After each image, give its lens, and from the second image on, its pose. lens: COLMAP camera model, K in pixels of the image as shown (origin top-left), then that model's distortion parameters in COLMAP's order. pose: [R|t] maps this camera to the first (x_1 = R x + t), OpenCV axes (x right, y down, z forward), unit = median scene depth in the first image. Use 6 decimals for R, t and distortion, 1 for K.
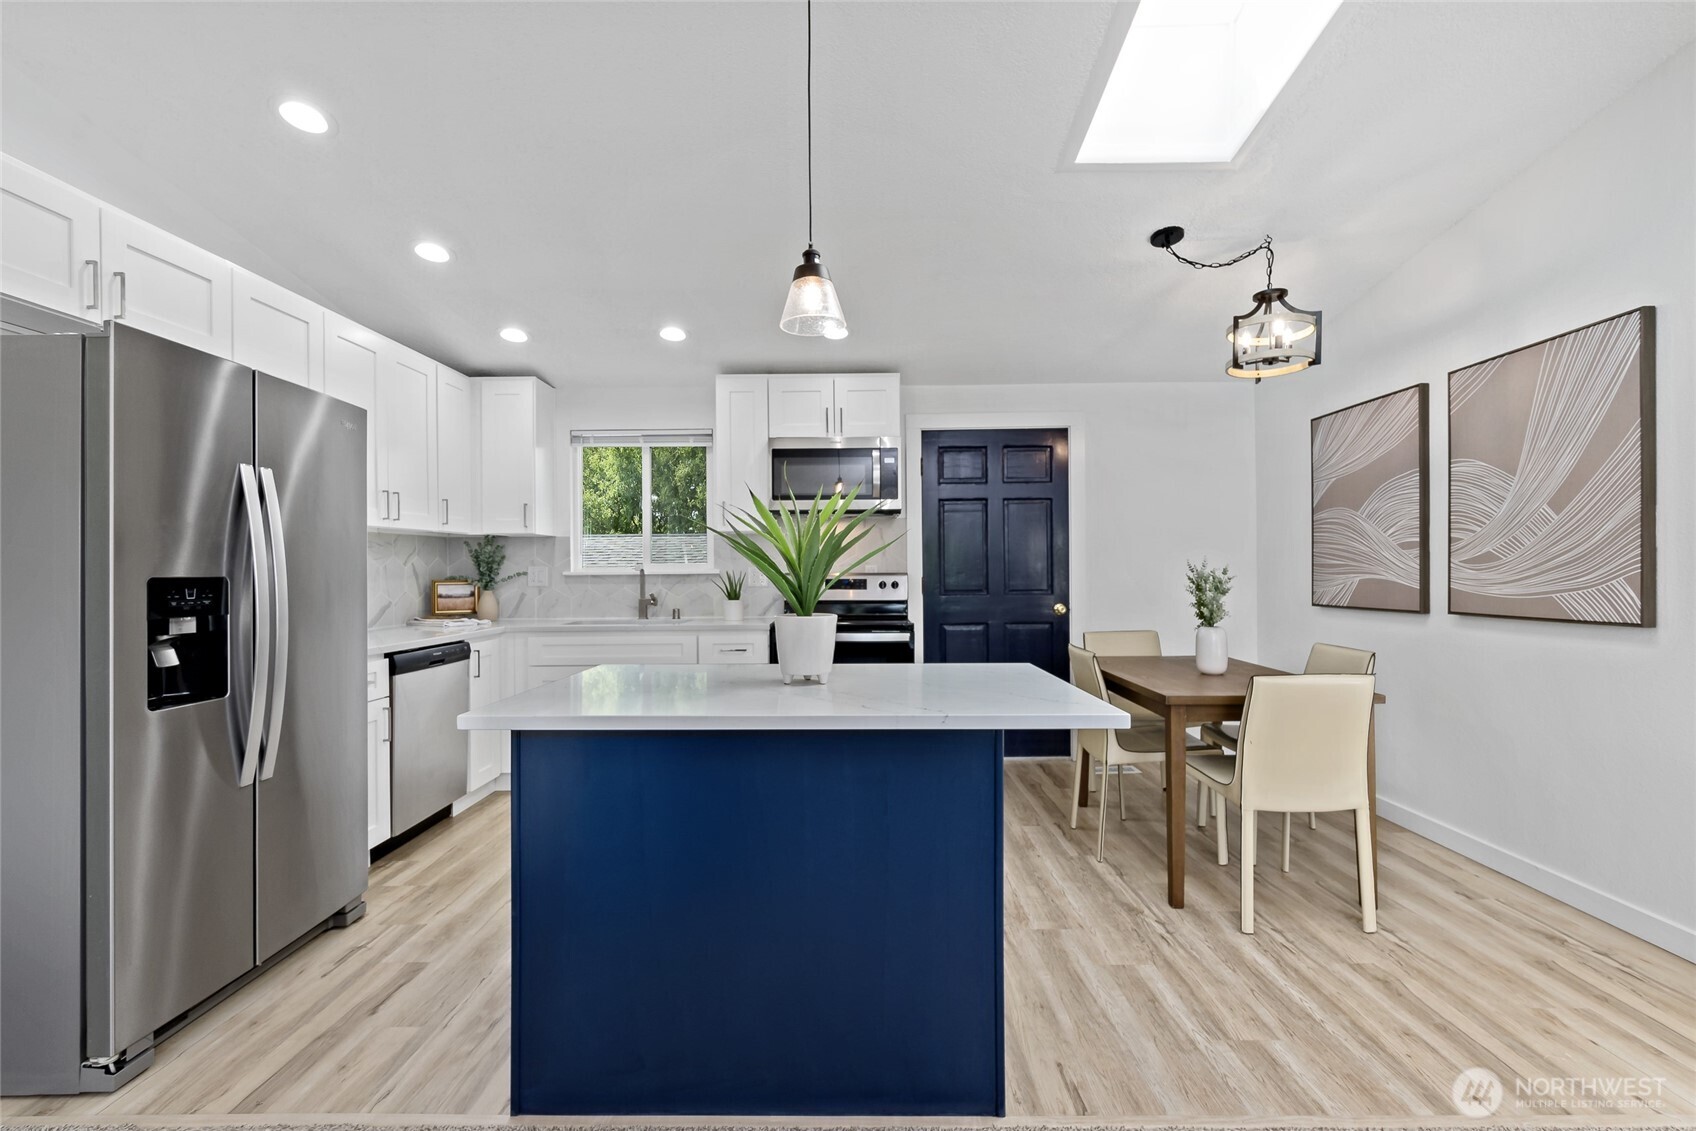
lens RADIAL K [[746.3, 0, 846.9], [0, 746.3, 574.1], [0, 0, 1]] dist [-0.005568, 0.000816]
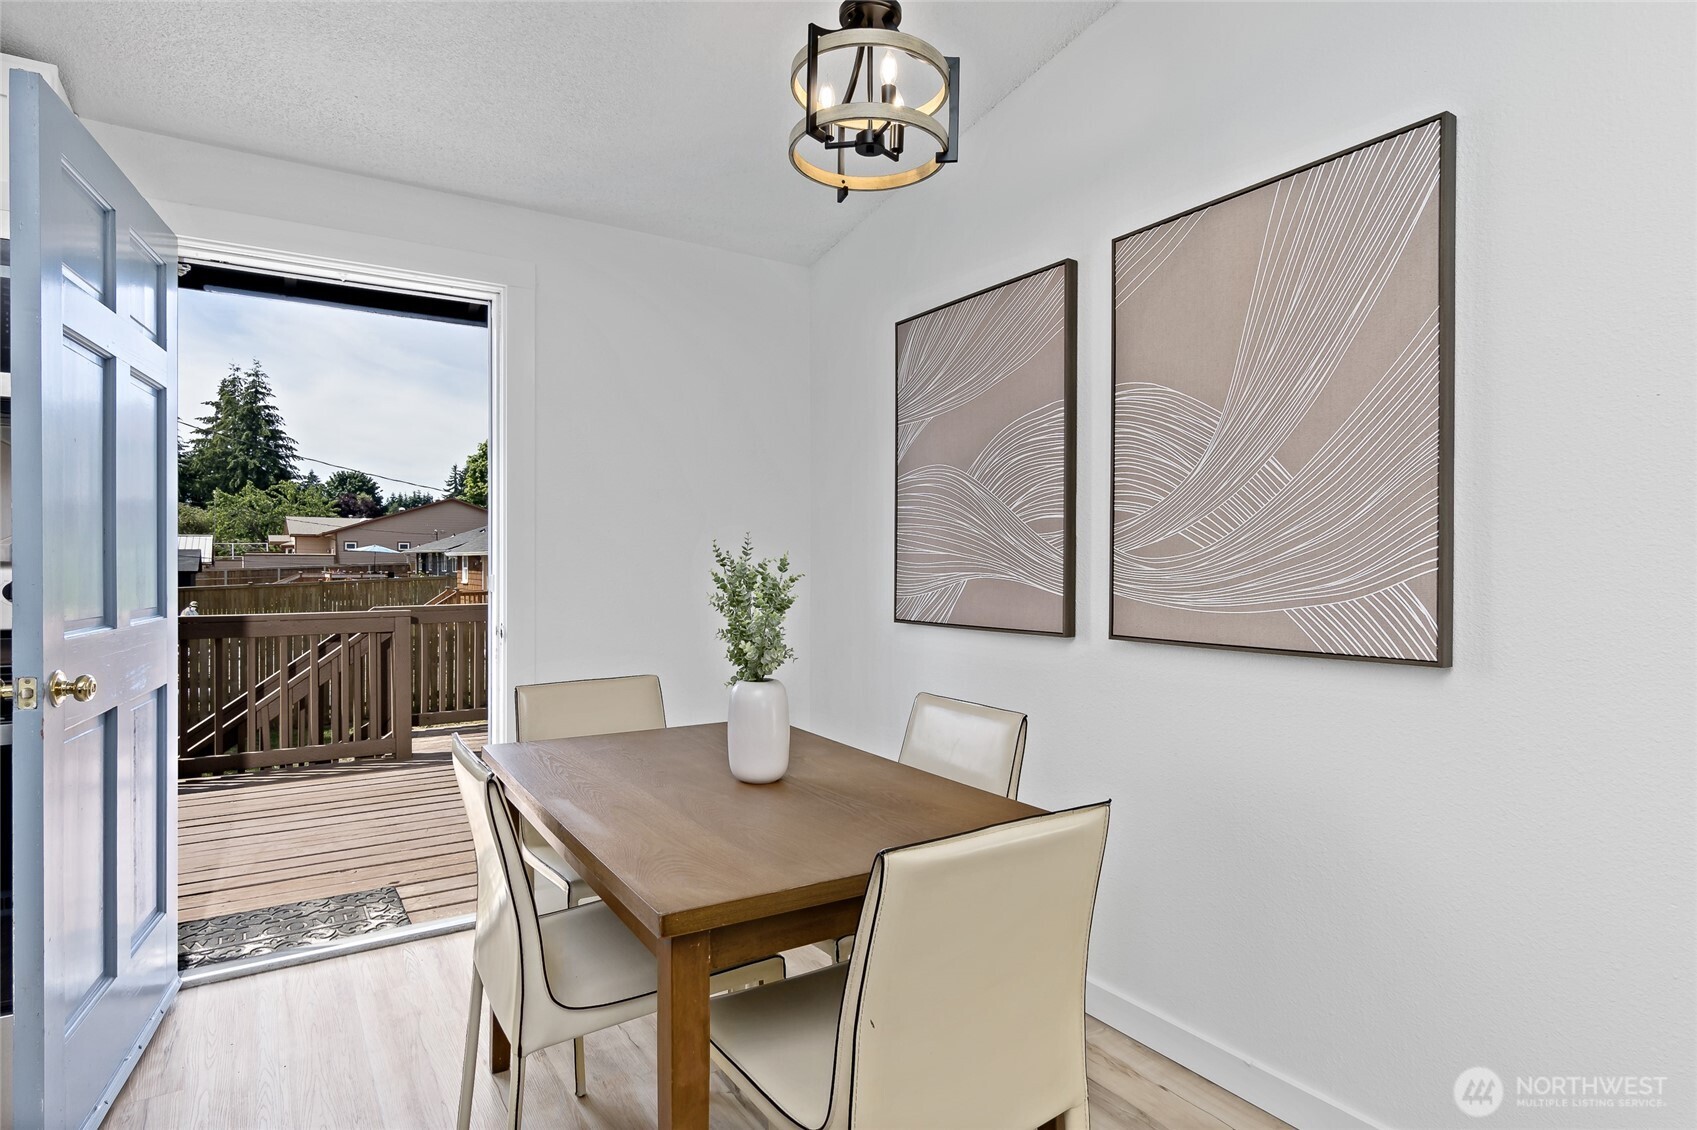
lens RADIAL K [[898.3, 0, 831.4], [0, 898.3, 570.7], [0, 0, 1]] dist [-0.004056, -0.000265]
pose [[0.843687, 0.005767, 0.536805, 0.214878], [-0.007359, 0.999973, 0.000824, -0.000659], [-0.536785, -0.004646, 0.843706, 0.481622]]
